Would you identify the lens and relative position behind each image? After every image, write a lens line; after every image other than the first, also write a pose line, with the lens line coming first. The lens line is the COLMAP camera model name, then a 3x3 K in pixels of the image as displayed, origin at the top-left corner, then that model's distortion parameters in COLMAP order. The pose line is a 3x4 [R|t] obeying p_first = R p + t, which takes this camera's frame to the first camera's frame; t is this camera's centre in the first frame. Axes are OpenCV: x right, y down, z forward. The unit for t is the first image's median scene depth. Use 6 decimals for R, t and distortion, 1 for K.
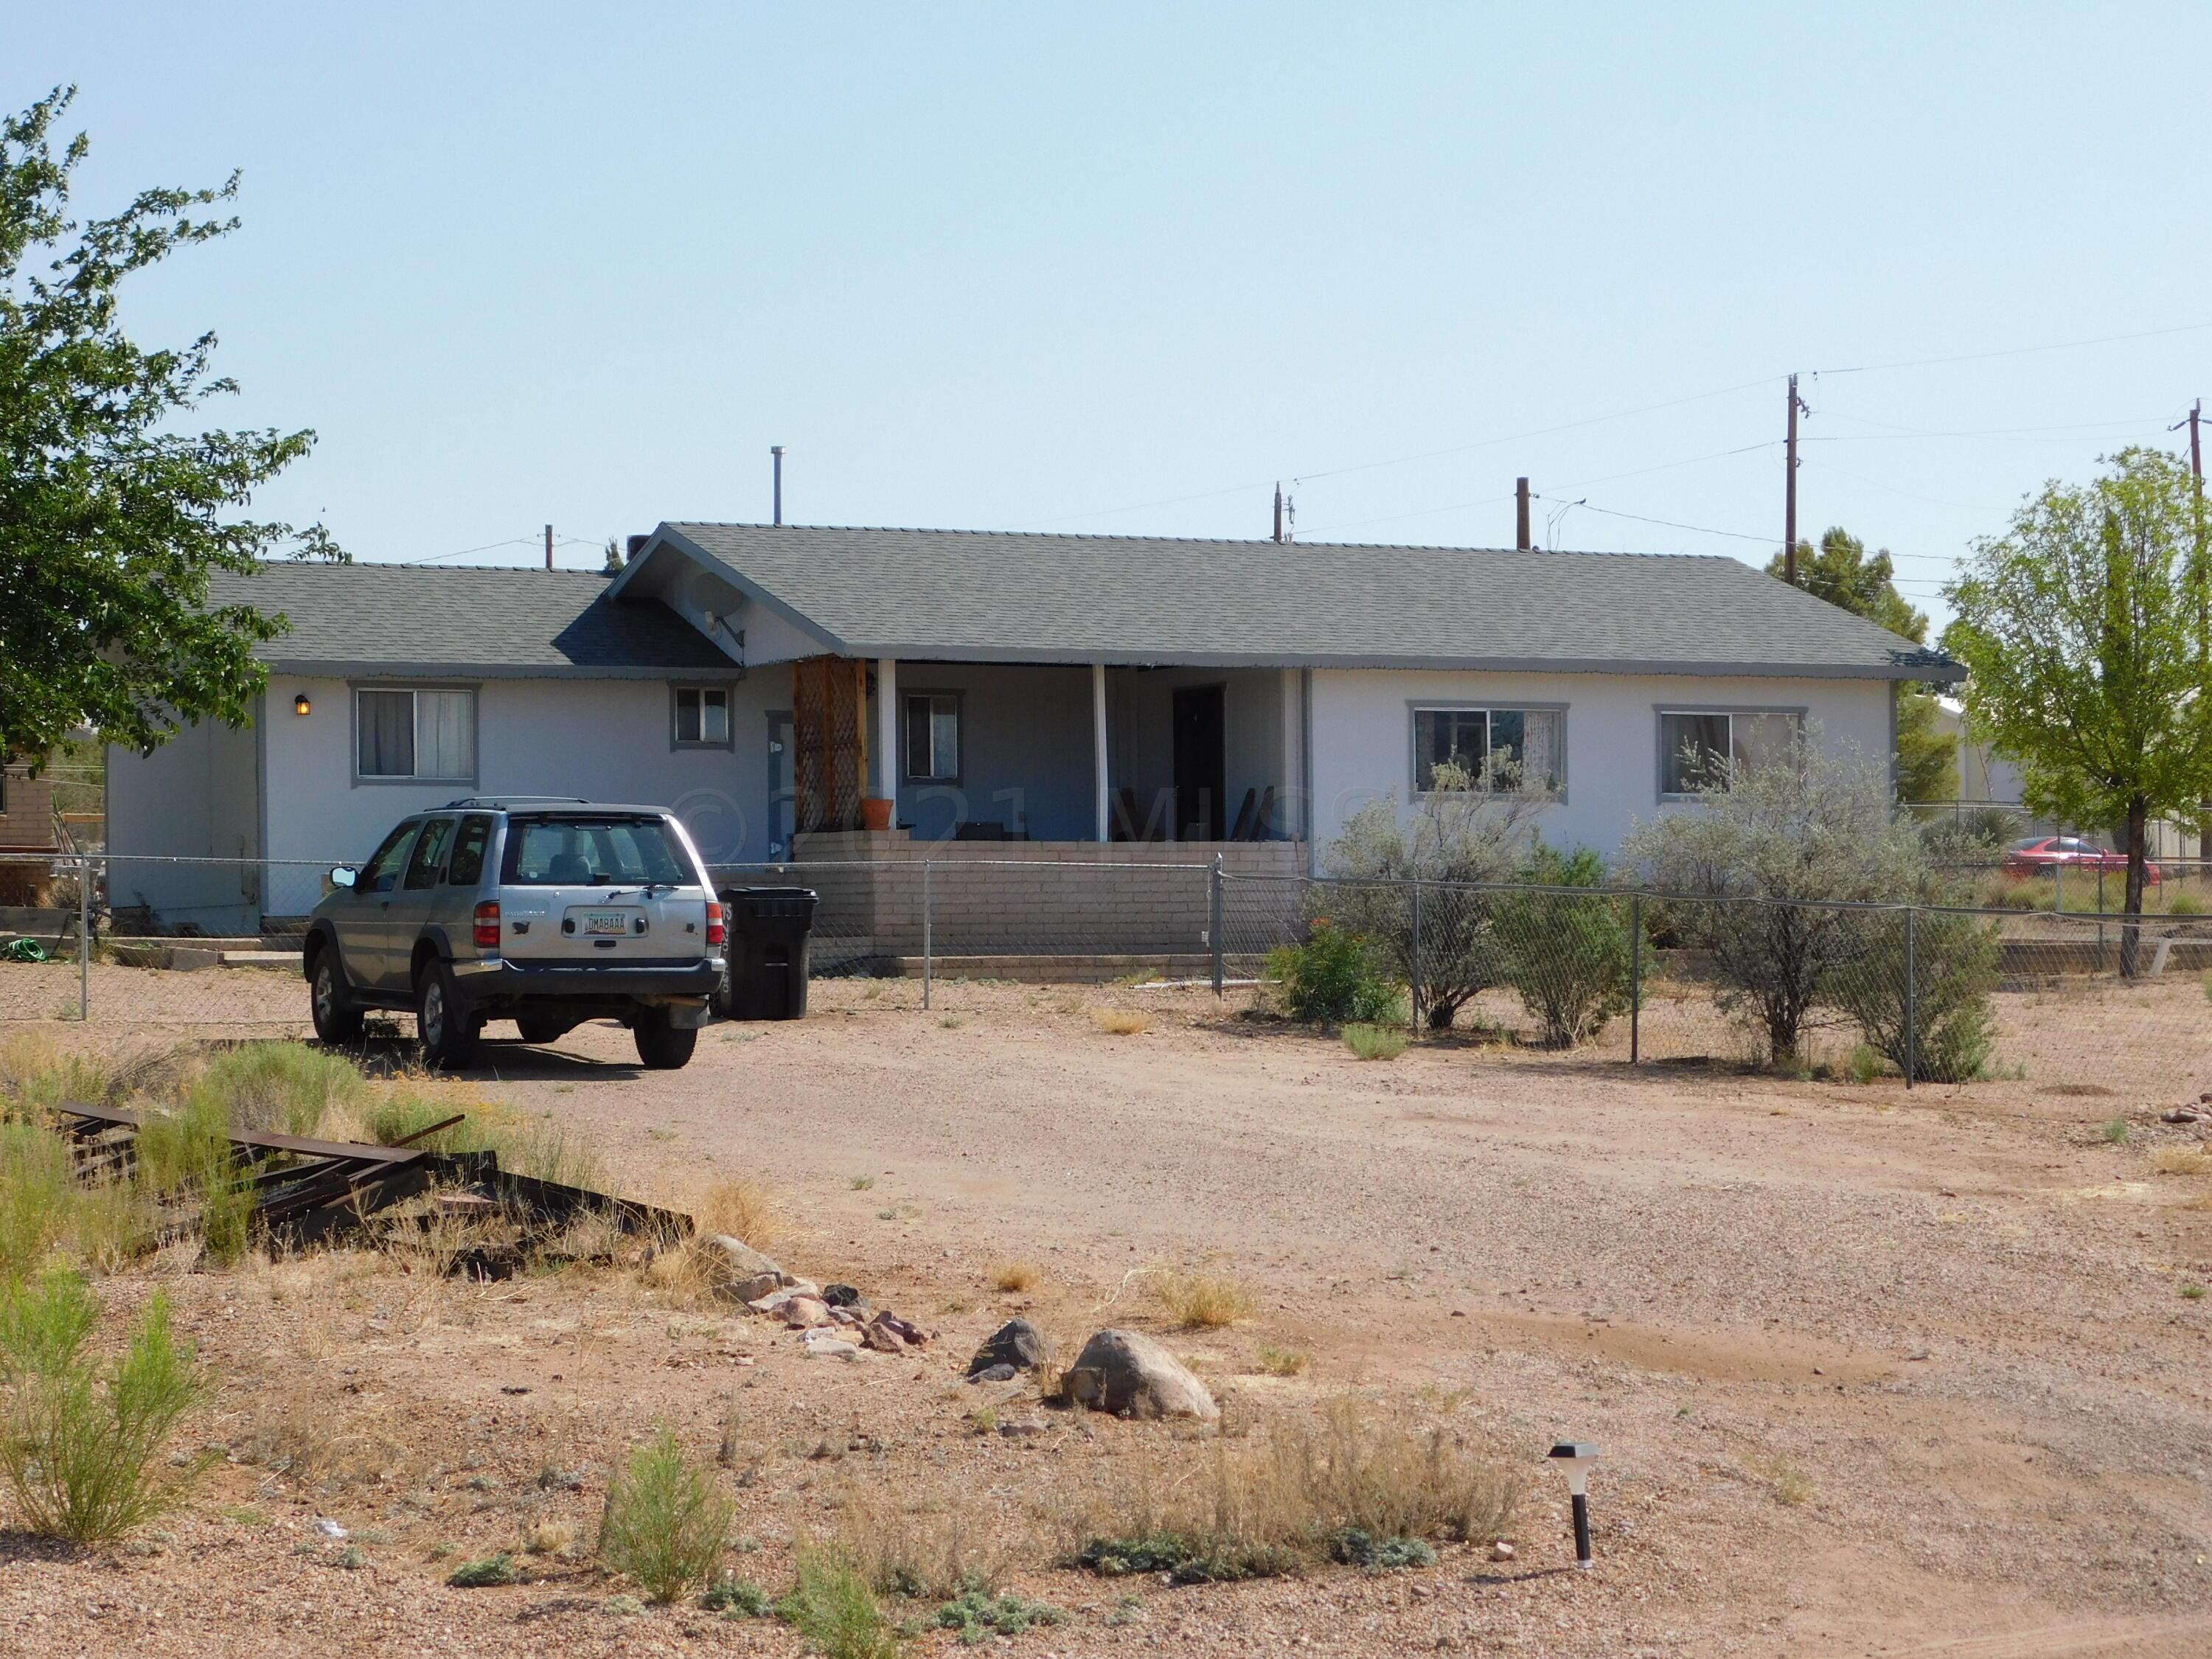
lens RADIAL K [[4574.9, 0, 1104.5], [0, 4574.9, 831.0], [0, 0, 1]] dist [0.000348, 0.000000]
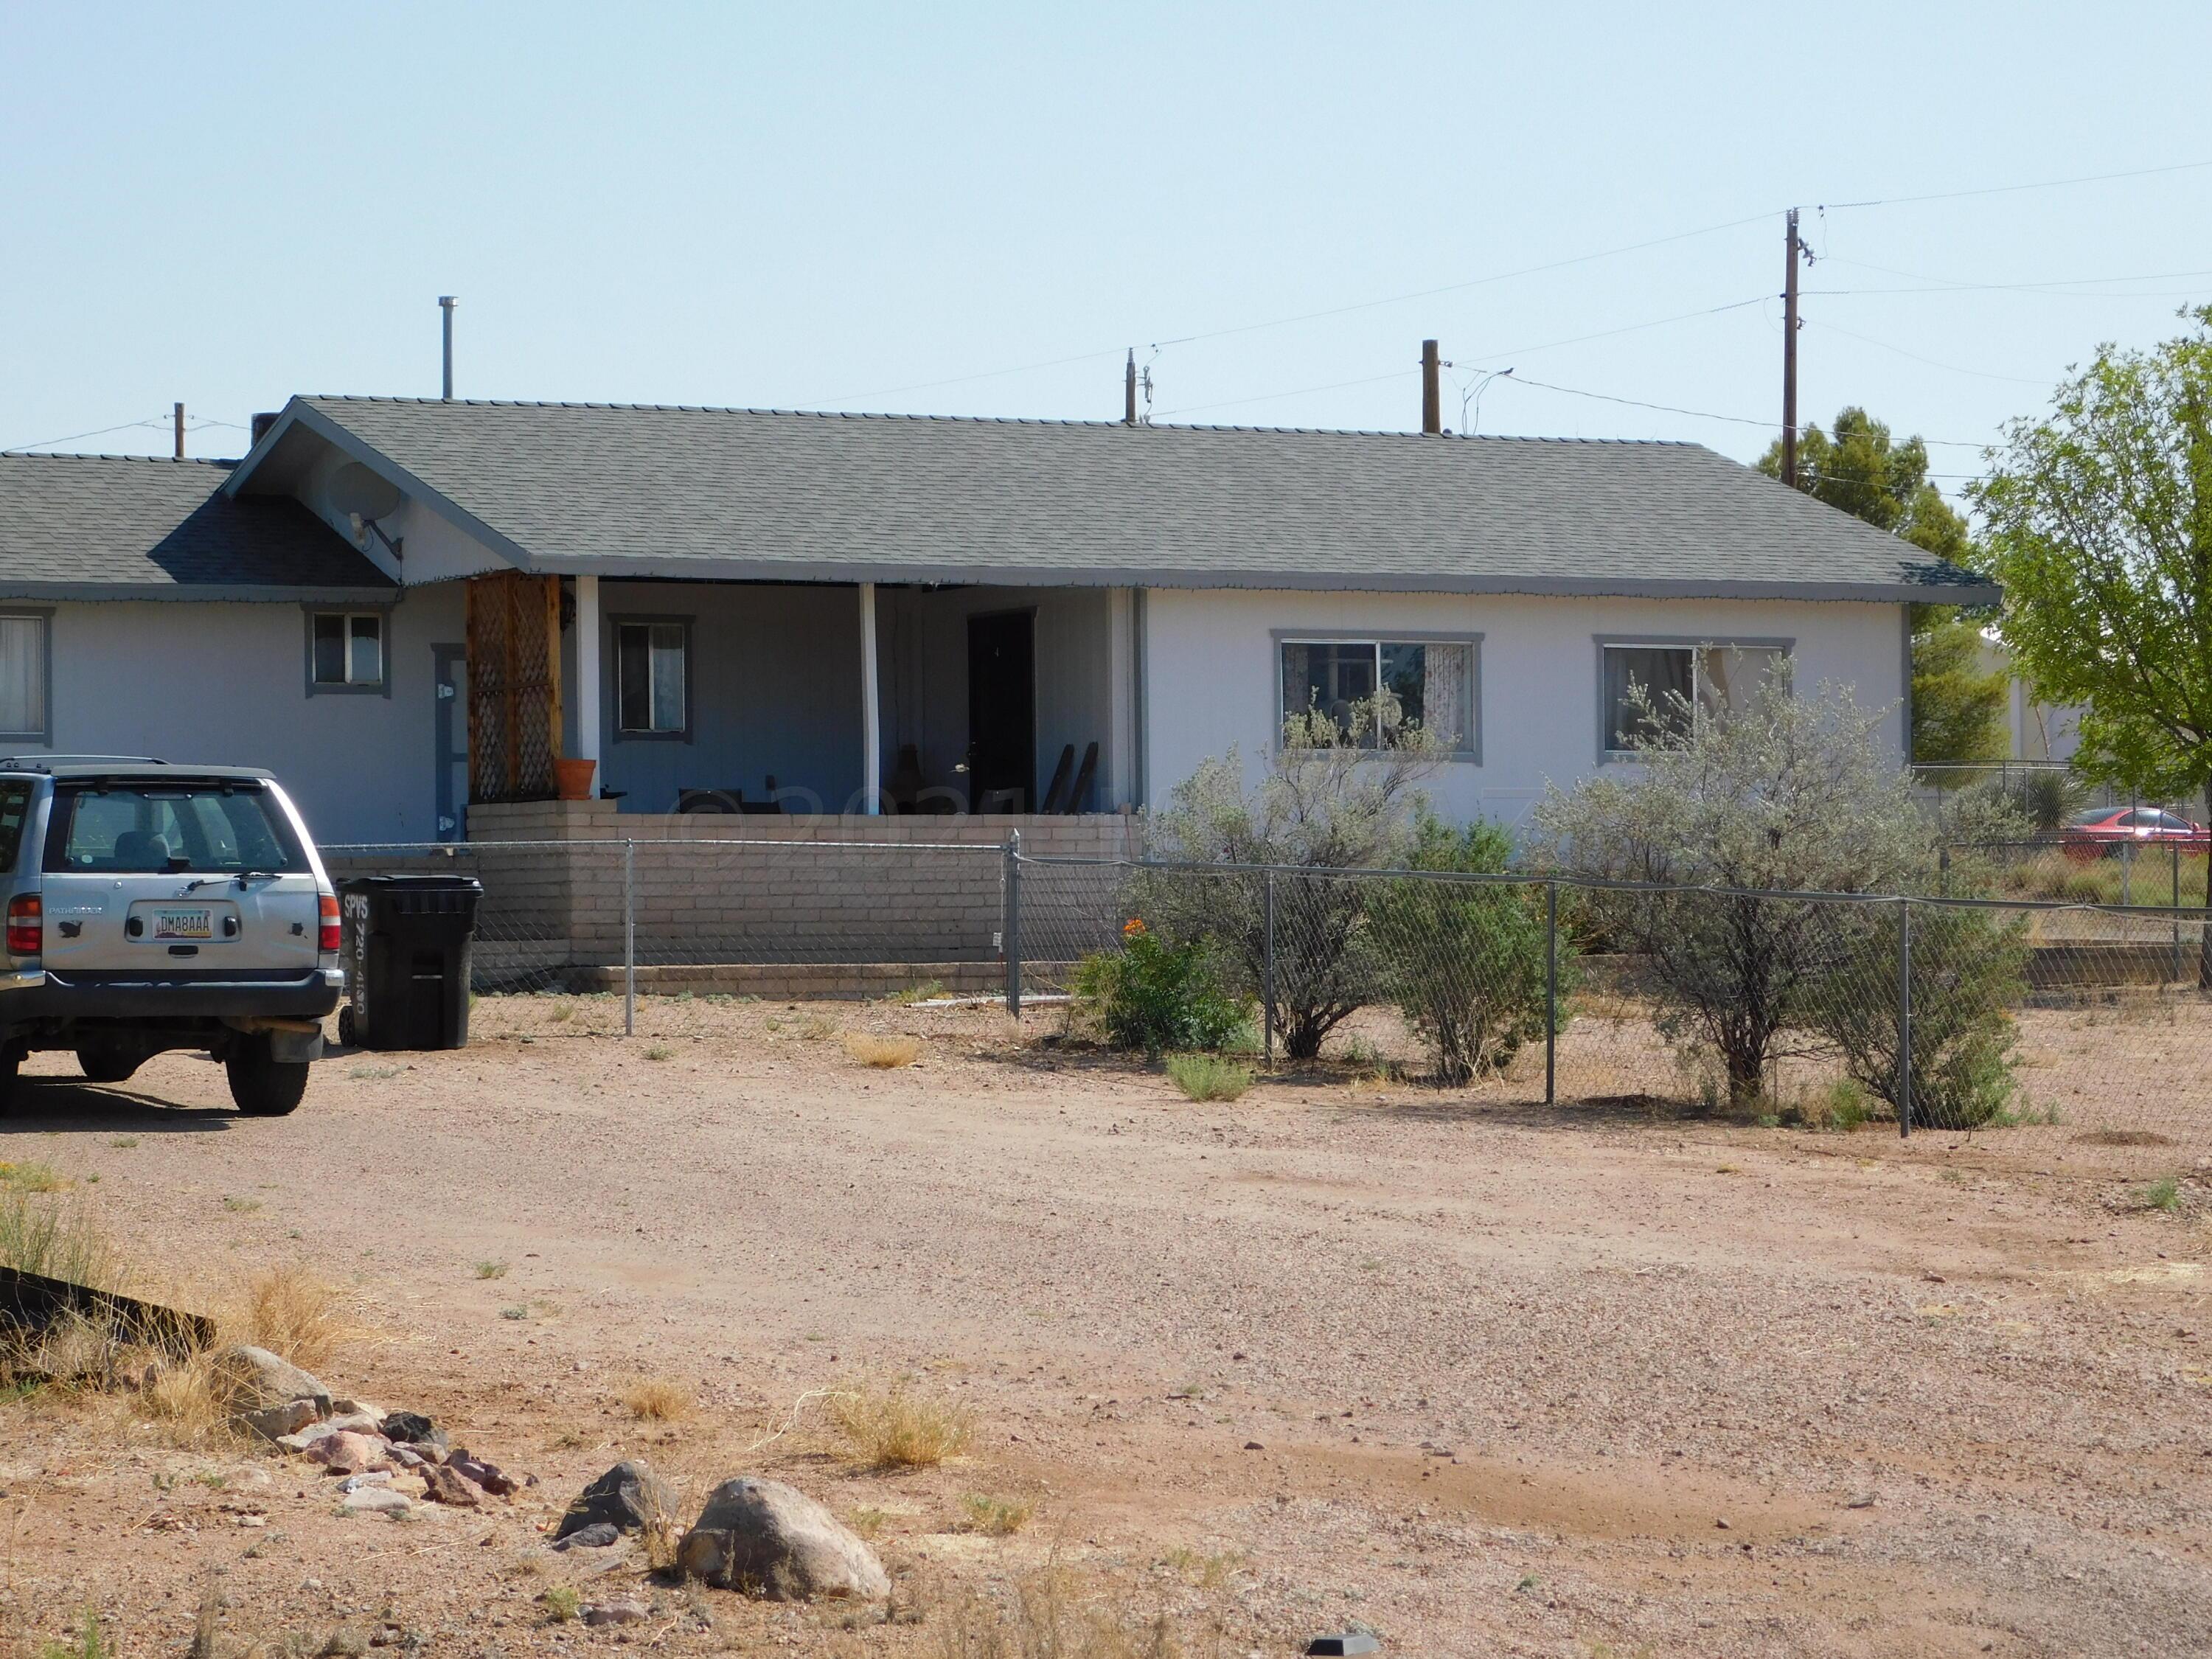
lens RADIAL K [[5898.3, 0, 1112.5], [0, 5898.3, 828.6], [0, 0, 1]] dist [0.005921, 0.000000]
pose [[0.999504, -0.001158, 0.031481, 0.010938], [0.001014, 0.999989, 0.004592, 0.000210], [-0.031486, -0.004558, 0.999494, 0.018453]]
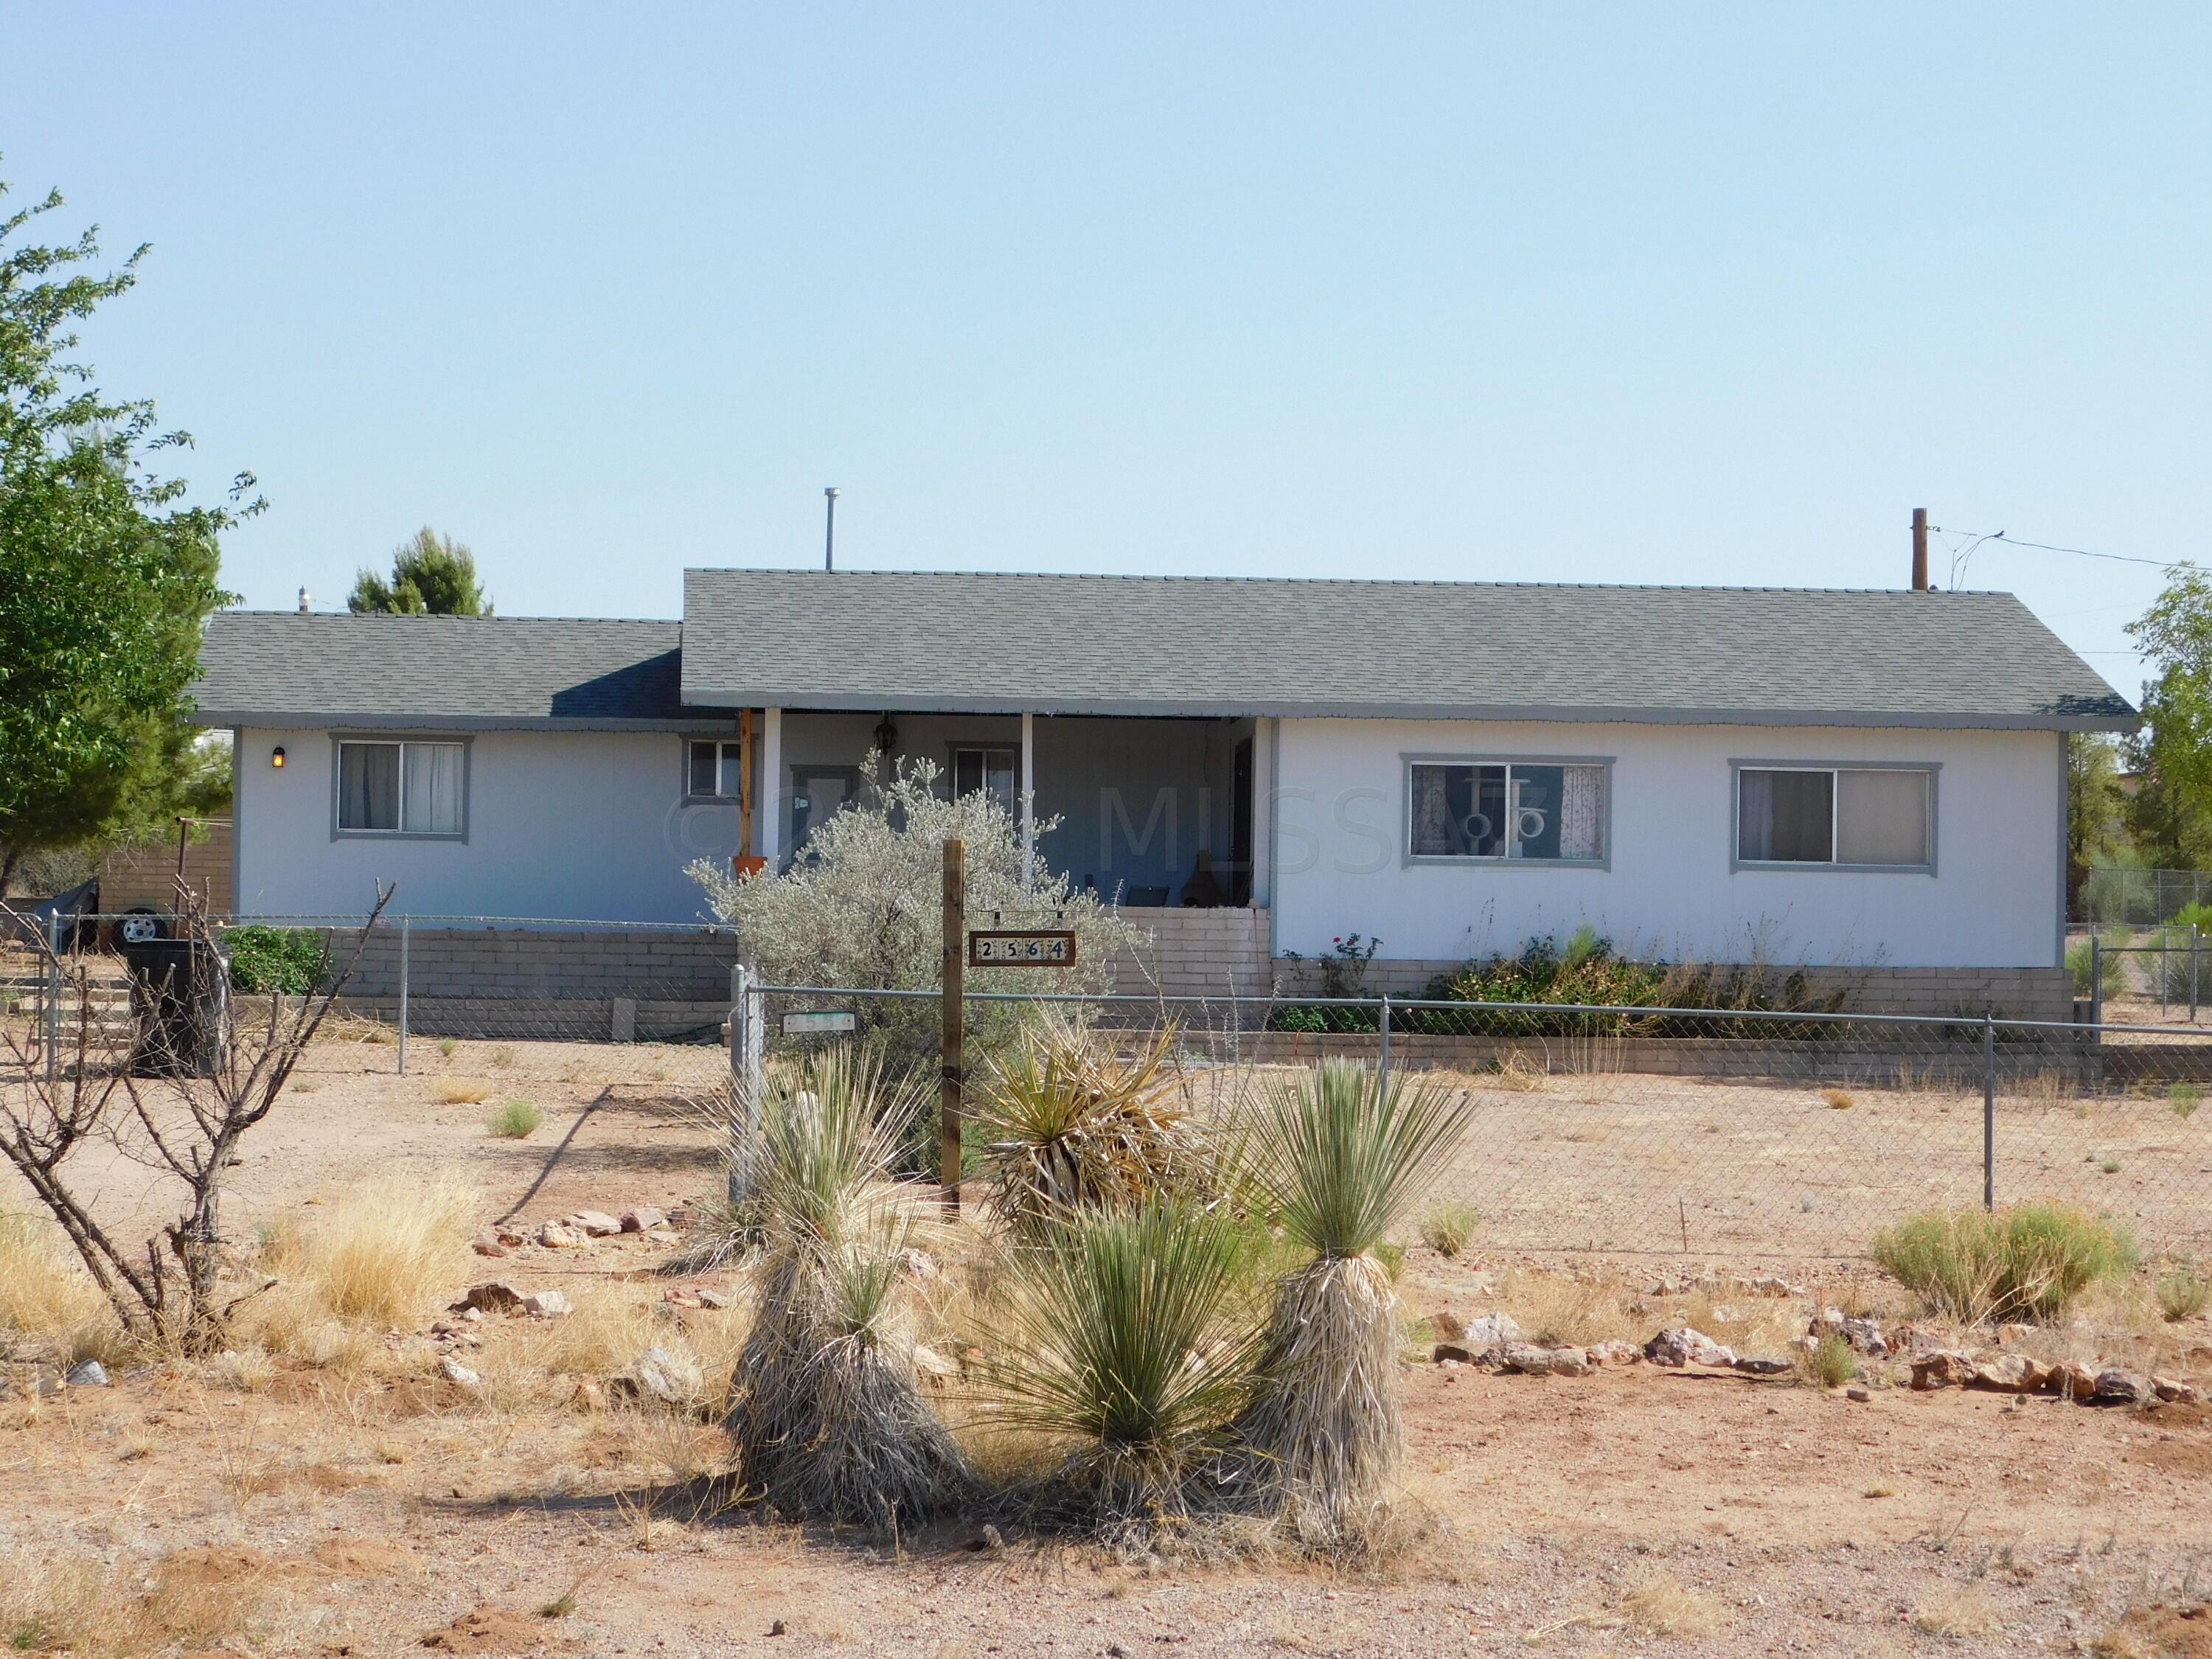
lens RADIAL K [[4574.9, 0, 1101.3], [0, 4574.9, 828.2], [0, 0, 1]] dist [0.000348, 0.000000]
pose [[0.917375, 0.005544, -0.397984, 0.478675], [-0.013389, 0.999767, -0.016935, 0.002761], [0.397798, 0.020864, 0.917236, 0.199970]]
